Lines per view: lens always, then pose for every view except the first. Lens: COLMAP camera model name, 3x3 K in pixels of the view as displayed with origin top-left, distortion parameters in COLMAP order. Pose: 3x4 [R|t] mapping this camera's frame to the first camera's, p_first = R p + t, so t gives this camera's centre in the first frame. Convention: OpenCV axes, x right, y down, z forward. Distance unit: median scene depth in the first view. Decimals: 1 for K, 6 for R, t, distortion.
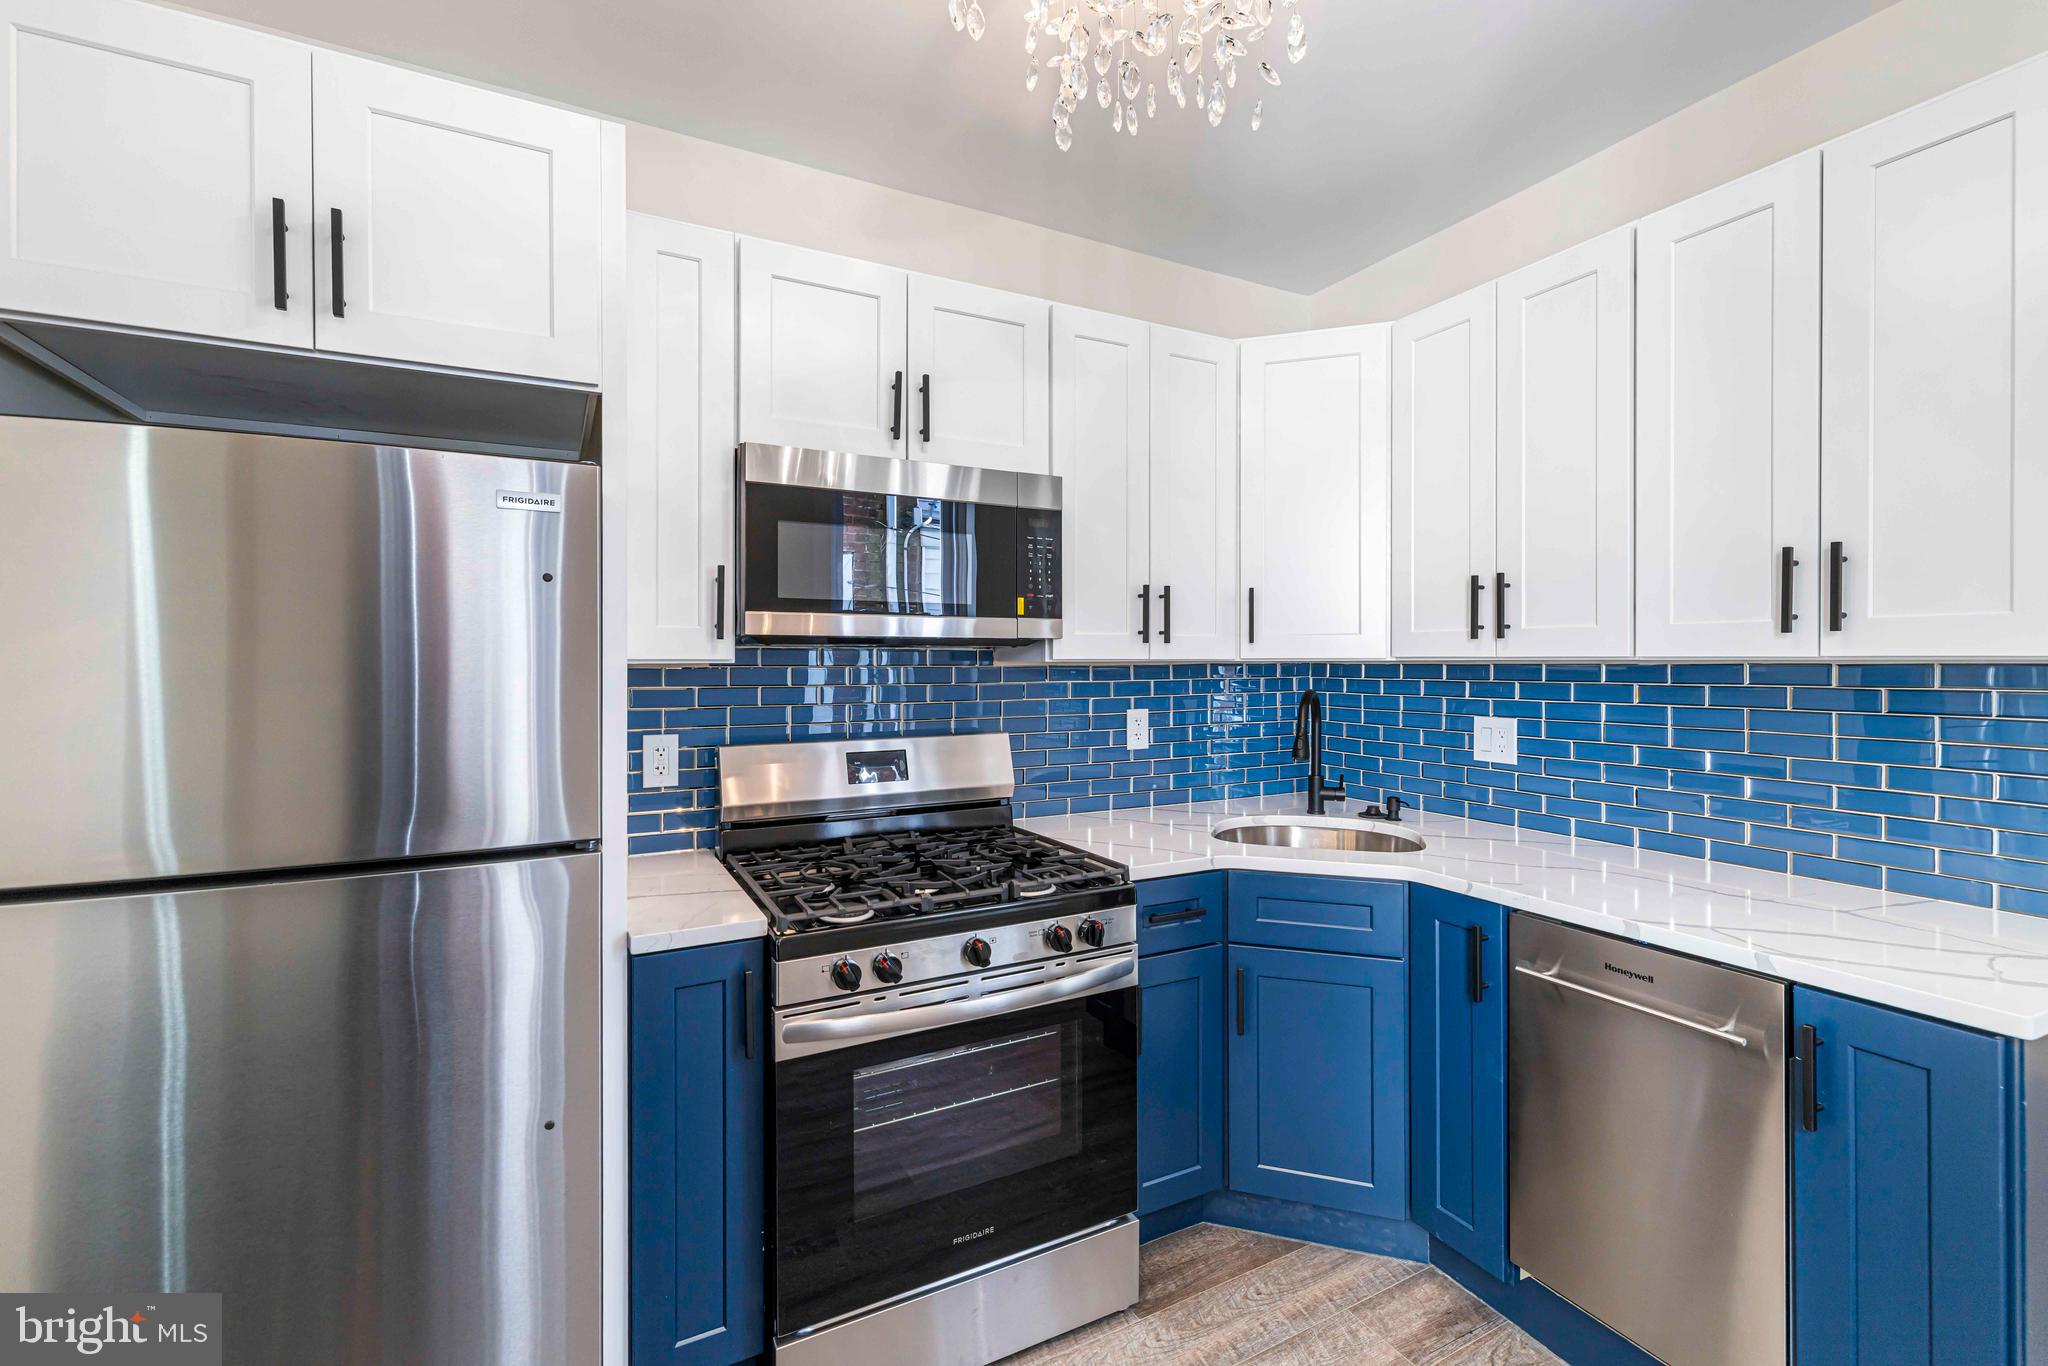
lens RADIAL K [[884.1, 0, 1017.5], [0, 884.1, 661.4], [0, 0, 1]] dist [0.001245, 0.000251]
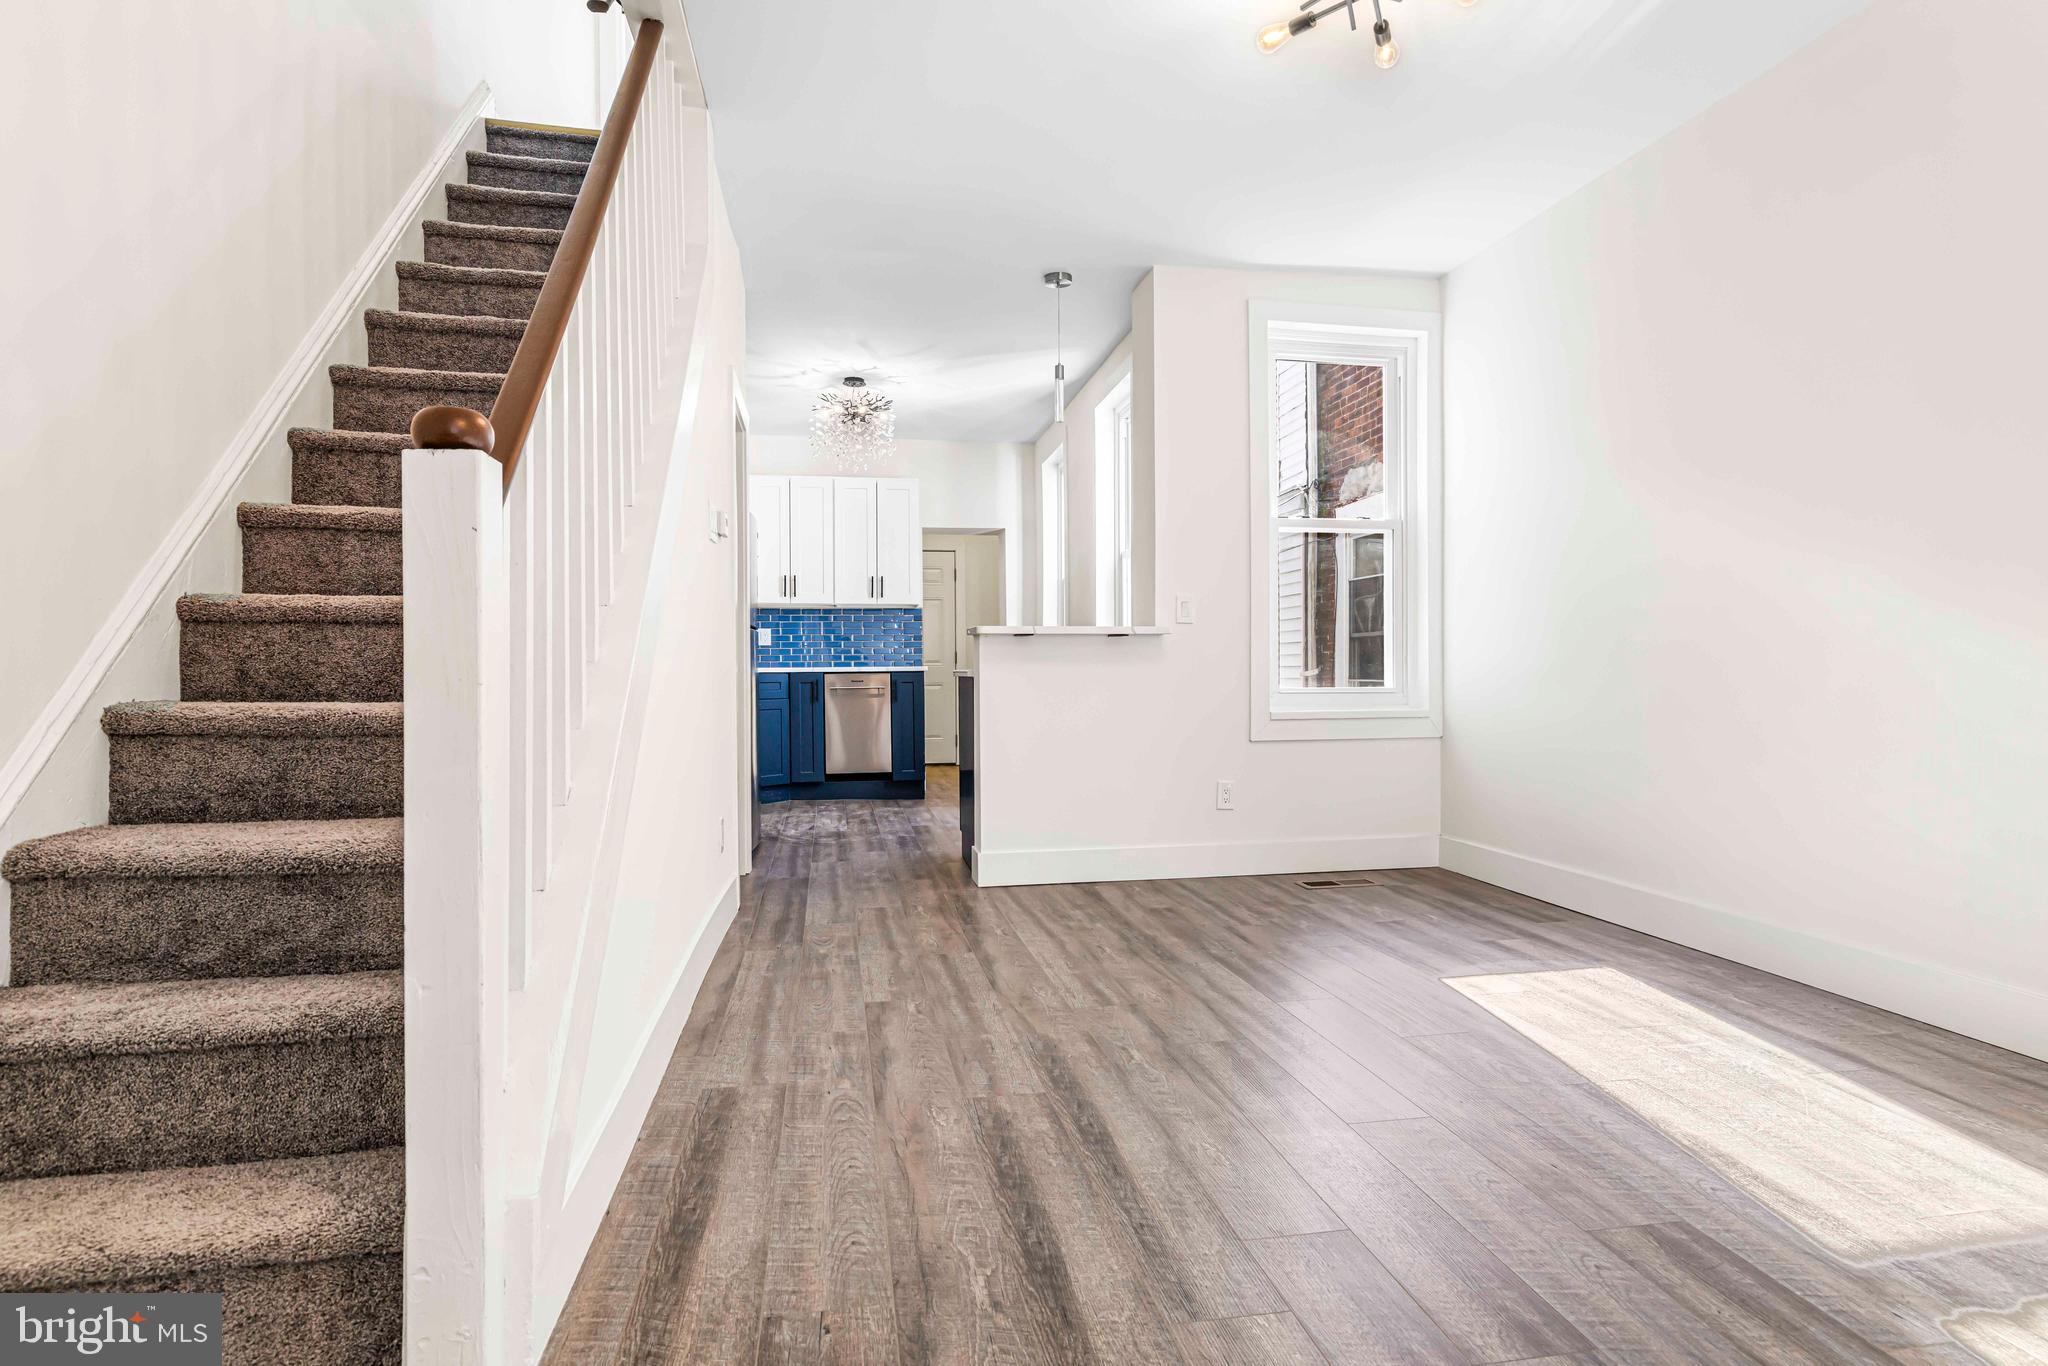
lens RADIAL K [[1055.7, 0, 1029.2], [0, 1055.7, 680.9], [0, 0, 1]] dist [-0.004195, -0.000570]
pose [[0.308697, -0.014272, 0.951053, -2.940159], [0.007111, 0.999894, 0.012697, 0.245532], [-0.951134, 0.002844, 0.308765, -0.981740]]
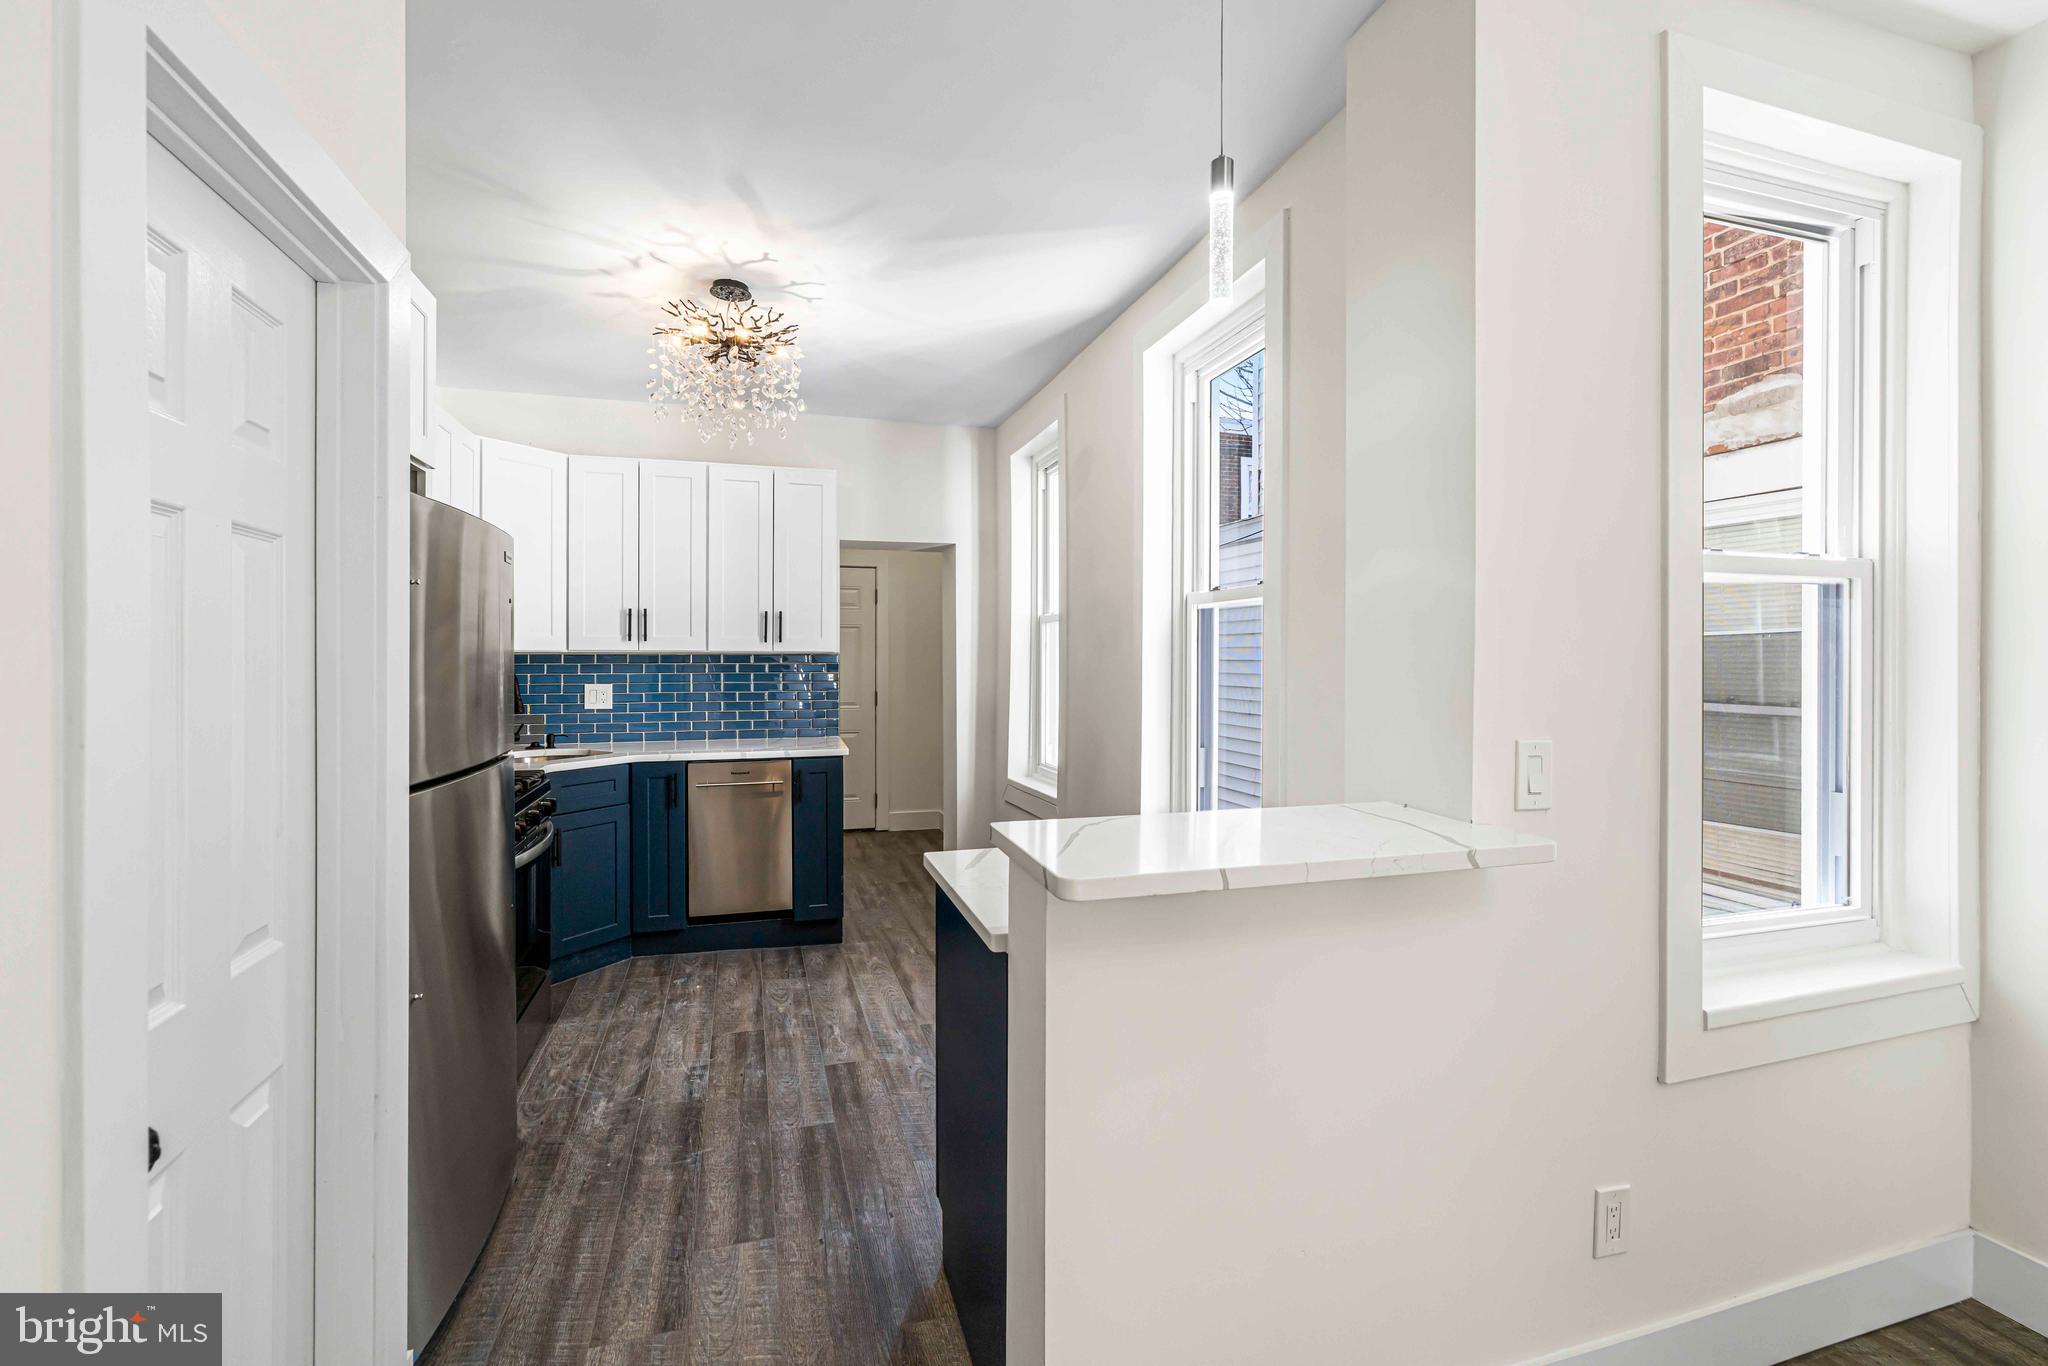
lens RADIAL K [[884.1, 0, 1020.7], [0, 884.1, 661.4], [0, 0, 1]] dist [0.001245, 0.000251]
pose [[0.193080, -0.010754, 0.981124, -1.395861], [-0.001566, 0.999935, 0.011268, -0.005589], [-0.981182, -0.003712, 0.193051, -0.253784]]
